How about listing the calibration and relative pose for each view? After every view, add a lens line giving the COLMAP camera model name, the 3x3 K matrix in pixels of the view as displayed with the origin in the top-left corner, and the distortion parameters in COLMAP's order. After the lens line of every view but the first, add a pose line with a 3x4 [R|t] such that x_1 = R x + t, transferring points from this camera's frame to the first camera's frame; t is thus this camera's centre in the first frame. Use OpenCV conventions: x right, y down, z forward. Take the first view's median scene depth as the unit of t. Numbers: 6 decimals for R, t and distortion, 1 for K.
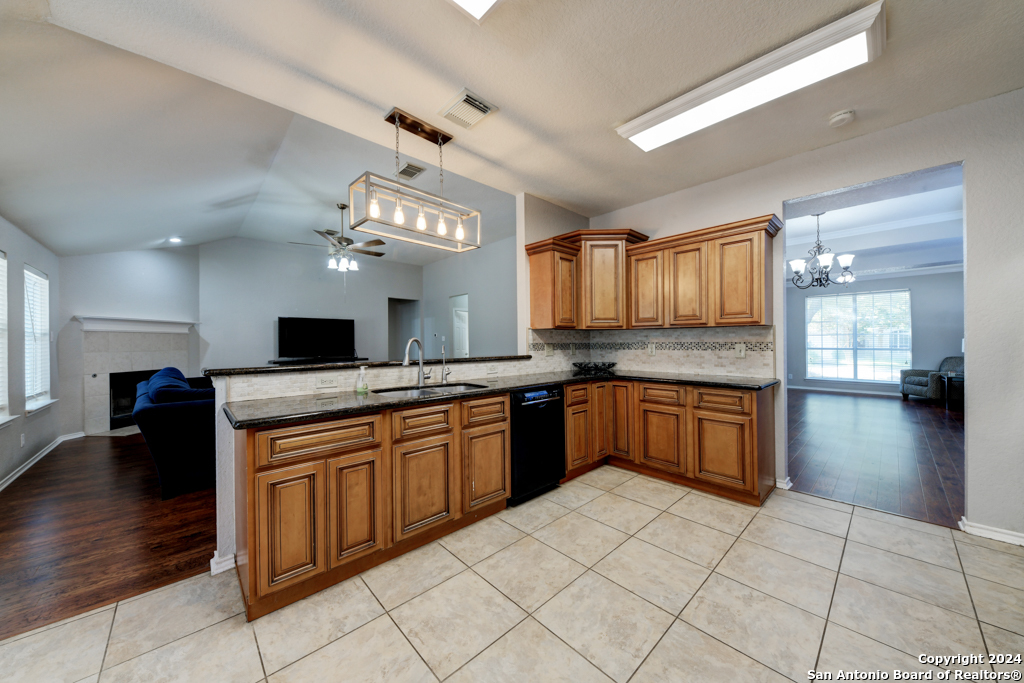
lens RADIAL K [[354.4, 0, 508.0], [0, 354.4, 342.5], [0, 0, 1]] dist [0.004513, -0.002227]
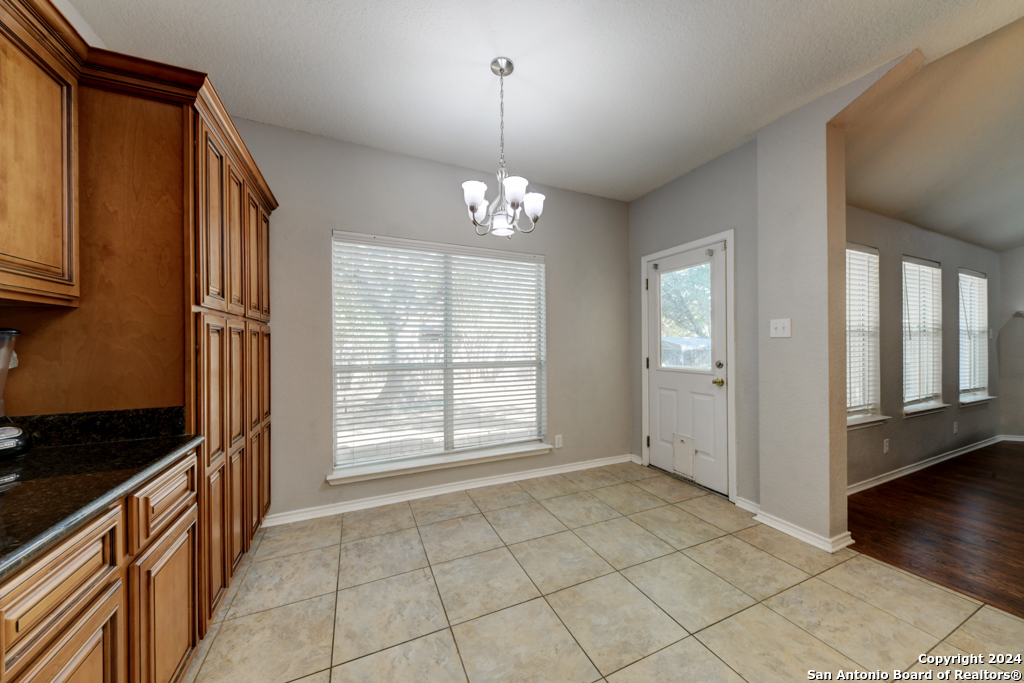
lens RADIAL K [[354.4, 0, 510.5], [0, 354.4, 343.1], [0, 0, 1]] dist [0.004513, -0.002227]
pose [[-0.314417, 0.007662, -0.949254, 0.114505], [0.001951, 0.999971, 0.007425, -0.000673], [0.949283, 0.000483, -0.314423, 0.026787]]
